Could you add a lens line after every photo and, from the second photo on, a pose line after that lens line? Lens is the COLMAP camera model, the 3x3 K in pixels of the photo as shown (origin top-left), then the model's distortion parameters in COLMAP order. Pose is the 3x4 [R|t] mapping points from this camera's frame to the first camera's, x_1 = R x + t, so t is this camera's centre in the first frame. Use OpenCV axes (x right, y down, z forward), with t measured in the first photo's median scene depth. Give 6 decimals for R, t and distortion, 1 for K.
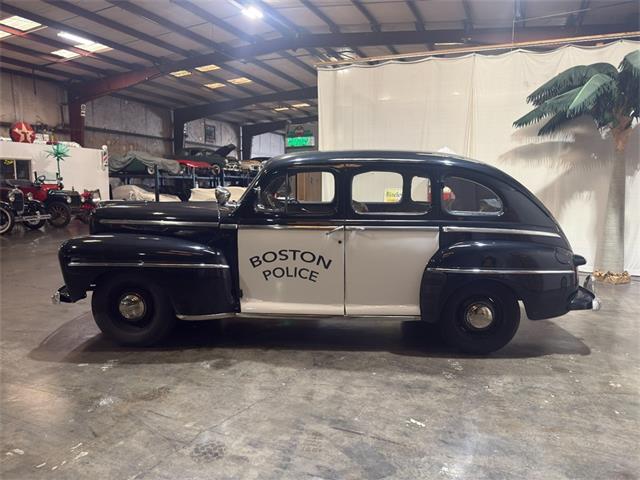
lens RADIAL K [[453.9, 0, 319.1], [0, 453.9, 239.5], [0, 0, 1]] dist [0.025844, -0.034980]
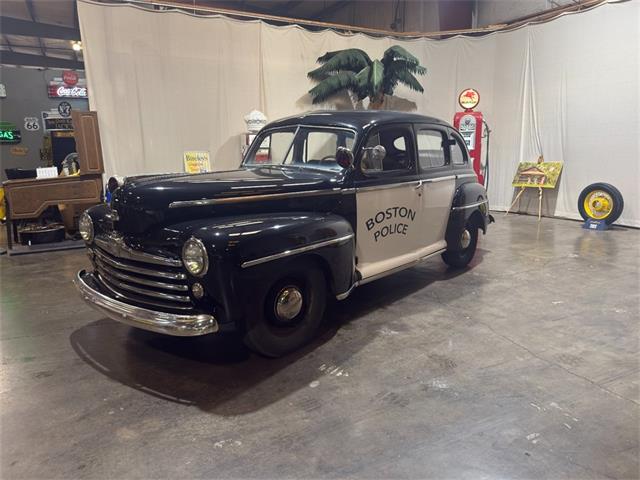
lens RADIAL K [[451.6, 0, 320.3], [0, 451.6, 241.3], [0, 0, 1]] dist [0.045989, -0.071329]
pose [[0.624759, -0.177206, 0.760443, -0.968526], [0.116402, 0.984161, 0.133705, -0.059573], [-0.772092, 0.004984, 0.635491, 0.463501]]
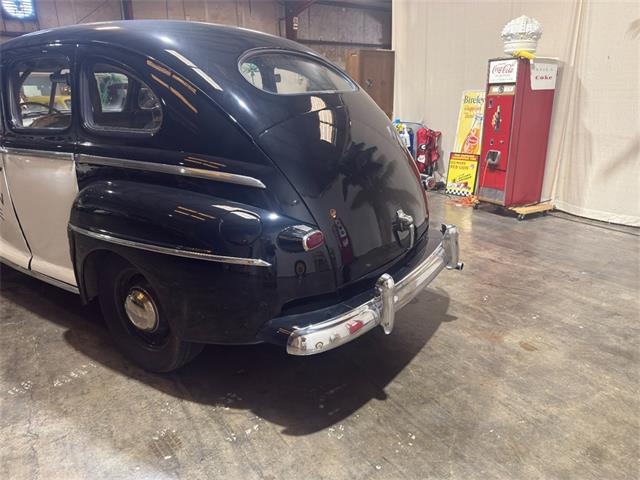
lens RADIAL K [[452.4, 0, 318.5], [0, 452.4, 233.4], [0, 0, 1]] dist [0.081114, -0.109818]
pose [[0.834789, 0.131679, -0.534591, 0.849138], [-0.037554, 0.982335, 0.183323, -0.047228], [0.549287, -0.132960, 0.824988, 0.647659]]
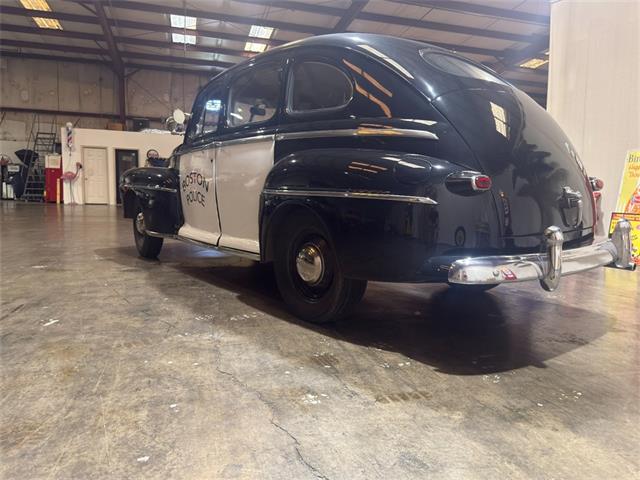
lens RADIAL K [[447.6, 0, 320.3], [0, 447.6, 244.2], [0, 0, 1]] dist [0.035785, -0.056914]
pose [[0.641530, 0.091228, -0.761654, 0.863009], [-0.107339, 0.993810, 0.028625, 0.118013], [0.759551, 0.063392, 0.647352, 0.582090]]
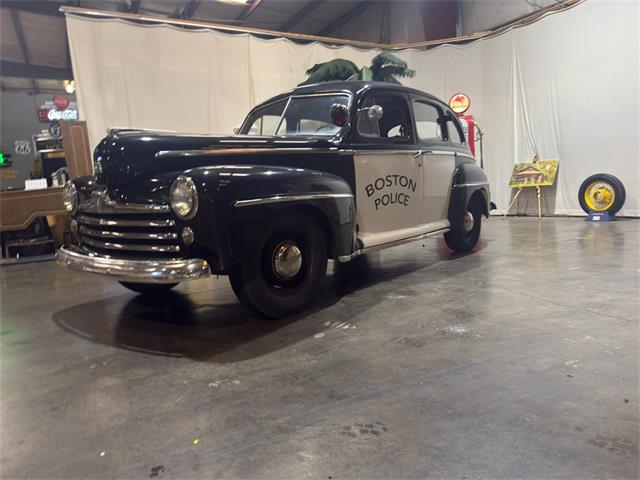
lens RADIAL K [[453.0, 0, 313.7], [0, 453.0, 243.1], [0, 0, 1]] dist [0.029544, -0.045399]
pose [[0.620211, -0.141972, 0.771481, -0.954669], [0.157738, 0.985969, 0.054634, 0.087400], [-0.768412, 0.087807, 0.633903, 0.510859]]
